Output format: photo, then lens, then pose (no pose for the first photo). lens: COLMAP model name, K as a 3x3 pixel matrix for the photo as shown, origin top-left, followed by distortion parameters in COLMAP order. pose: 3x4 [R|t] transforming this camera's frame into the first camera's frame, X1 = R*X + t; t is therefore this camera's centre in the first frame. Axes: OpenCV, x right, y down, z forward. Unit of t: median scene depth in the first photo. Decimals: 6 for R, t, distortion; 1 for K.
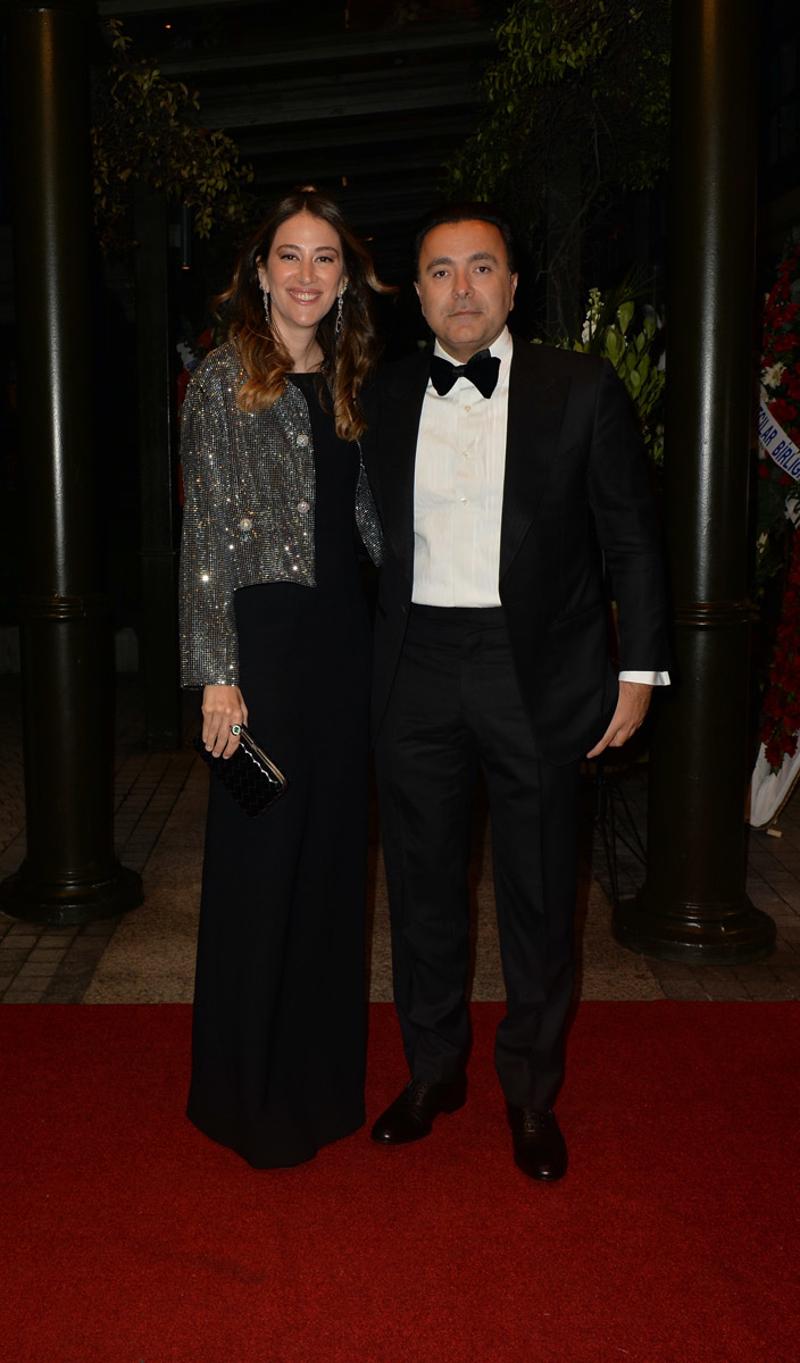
lens RADIAL K [[1407.9, 0, 311.8], [0, 1407.9, 628.9], [0, 0, 1]] dist [-0.023084, 0.000000]
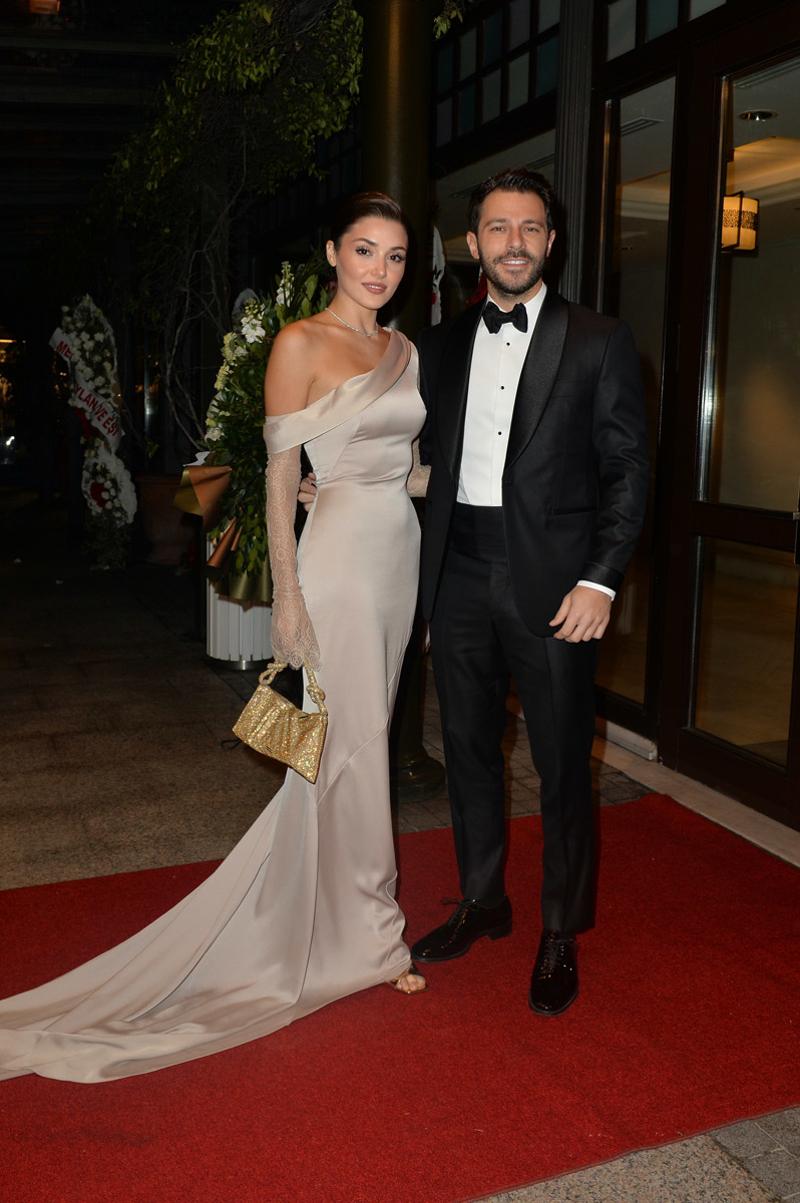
lens RADIAL K [[1098.5, 0, 382.9], [0, 1098.5, 551.7], [0, 0, 1]] dist [-0.033028, -0.011127]
pose [[0.913874, -0.023888, 0.405295, -0.099760], [0.023349, 0.999708, 0.006276, 0.005336], [-0.405327, 0.003728, 0.914164, 0.082952]]
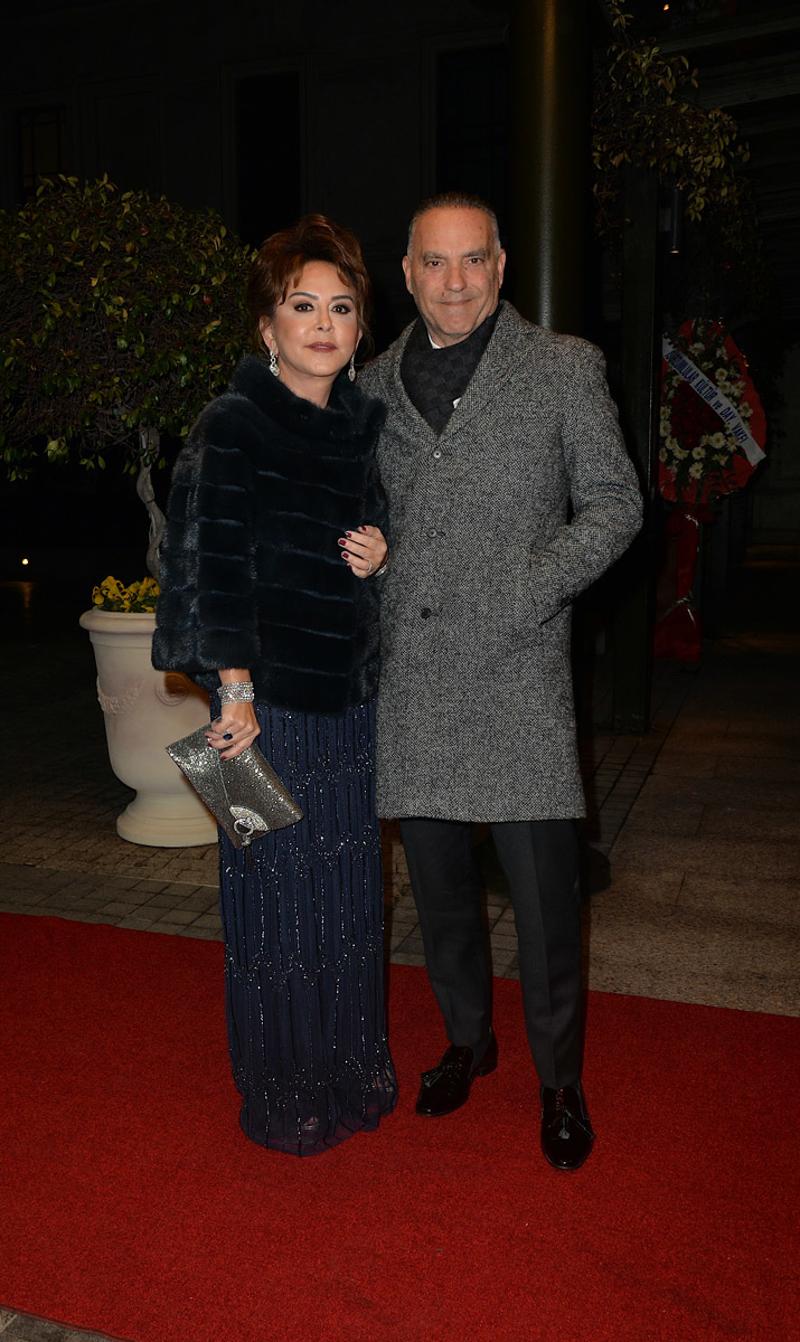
lens RADIAL K [[1294.6, 0, 326.7], [0, 1294.6, 611.6], [0, 0, 1]] dist [0.009810, 0.000000]
pose [[0.945577, 0.040494, -0.322869, -0.019557], [-0.041358, 0.999136, 0.004189, 0.005766], [0.322760, 0.009392, 0.946434, 0.064017]]
